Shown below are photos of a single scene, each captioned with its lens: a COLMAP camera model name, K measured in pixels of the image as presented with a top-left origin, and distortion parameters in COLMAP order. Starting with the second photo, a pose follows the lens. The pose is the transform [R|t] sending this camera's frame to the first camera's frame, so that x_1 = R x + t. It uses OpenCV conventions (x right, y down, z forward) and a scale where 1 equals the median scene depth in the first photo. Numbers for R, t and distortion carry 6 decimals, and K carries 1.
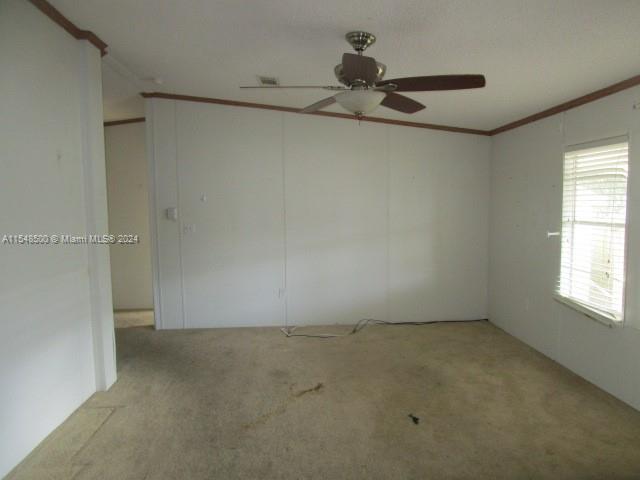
lens RADIAL K [[451.6, 0, 317.6], [0, 451.6, 240.7], [0, 0, 1]] dist [-0.031030, 0.003287]
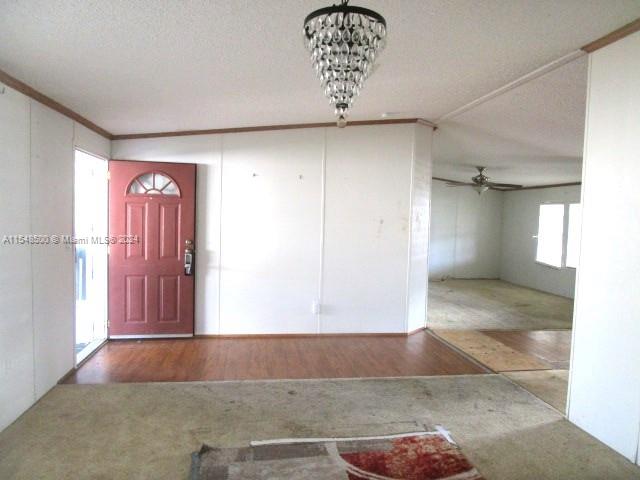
lens RADIAL K [[453.9, 0, 321.9], [0, 453.9, 240.9], [0, 0, 1]] dist [-0.003334, 0.000855]
pose [[0.994103, 0.031104, 0.103879, -0.936454], [-0.028298, 0.999197, -0.028381, 0.118215], [-0.104678, 0.025274, 0.994185, -1.418850]]
